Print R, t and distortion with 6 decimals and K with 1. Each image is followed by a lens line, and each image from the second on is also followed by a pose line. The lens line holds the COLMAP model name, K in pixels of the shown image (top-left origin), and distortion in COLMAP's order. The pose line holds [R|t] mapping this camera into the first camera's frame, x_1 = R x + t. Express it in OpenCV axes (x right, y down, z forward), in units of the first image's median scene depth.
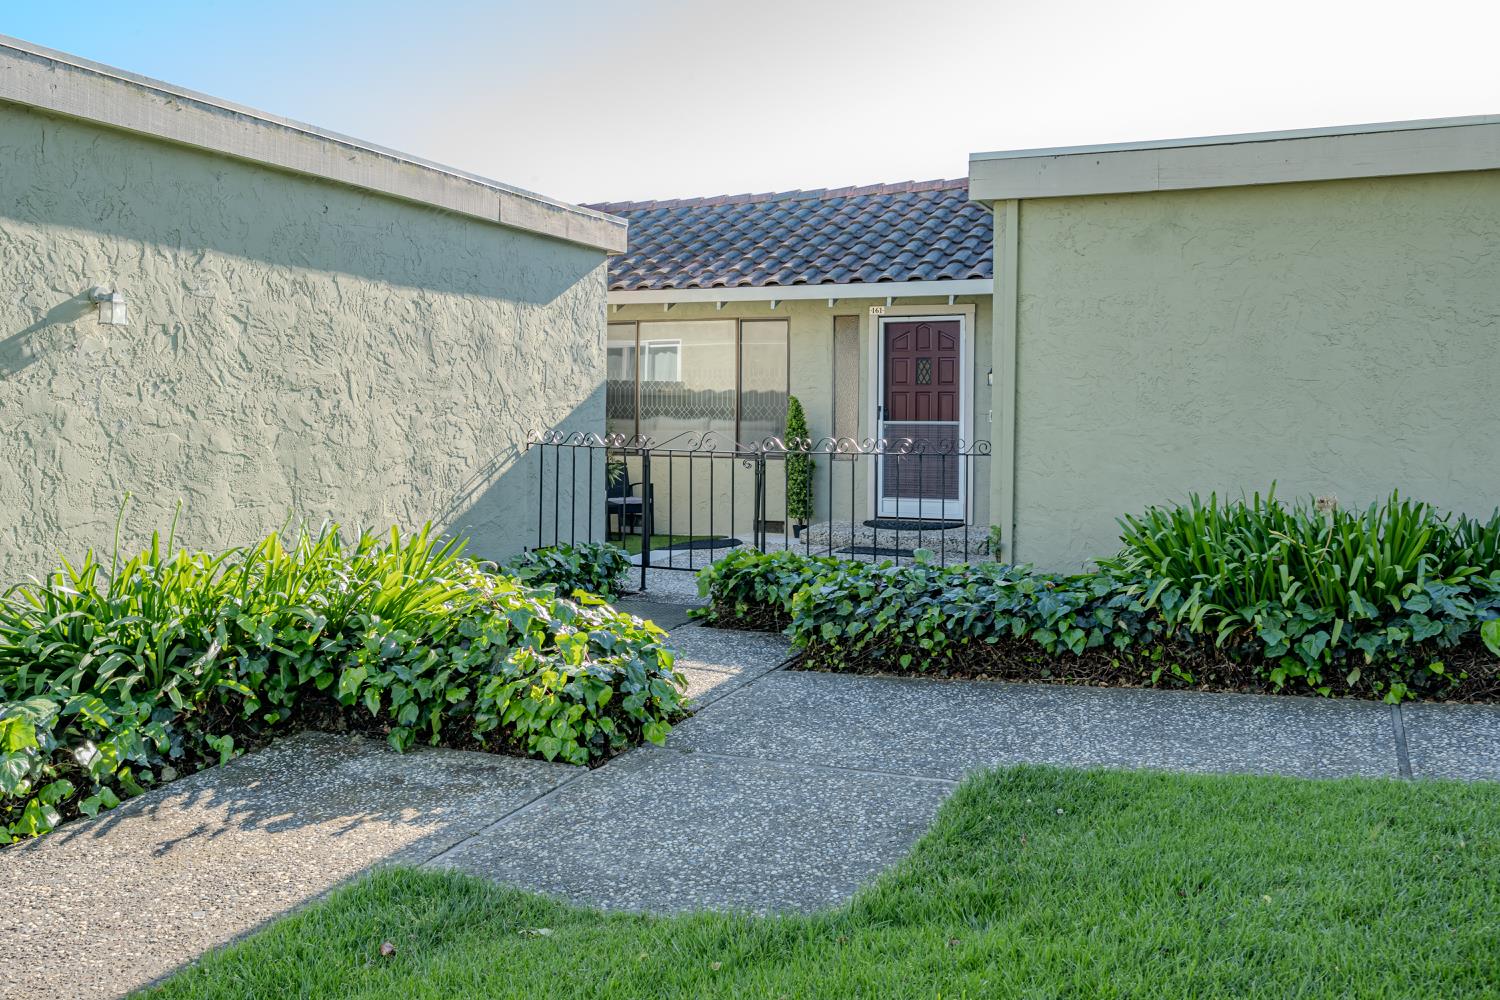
lens RADIAL K [[1237.3, 0, 751.8], [0, 1237.3, 425.6], [0, 0, 1]] dist [-0.002455, -0.000978]
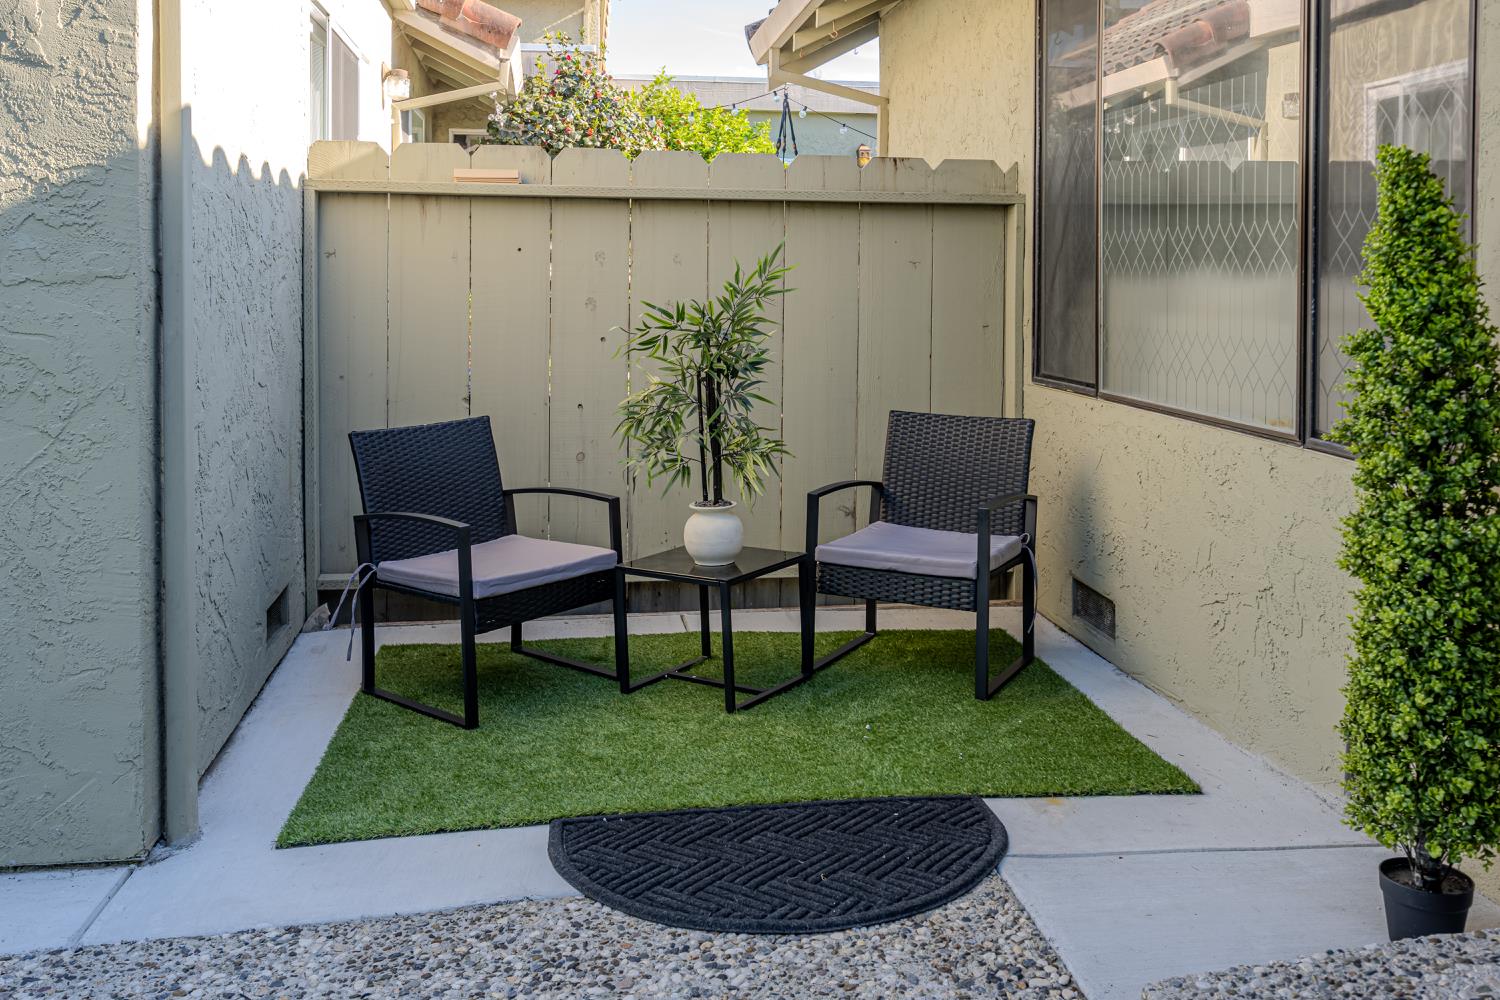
lens RADIAL K [[1329.0, 0, 750.1], [0, 1329.0, 307.4], [0, 0, 1]] dist [-0.005679, 0.005591]
pose [[0.558191, 0.020787, -0.829452, 0.144382], [-0.010412, 0.999783, 0.018048, -0.002834], [0.829647, -0.001438, 0.558287, 0.833910]]
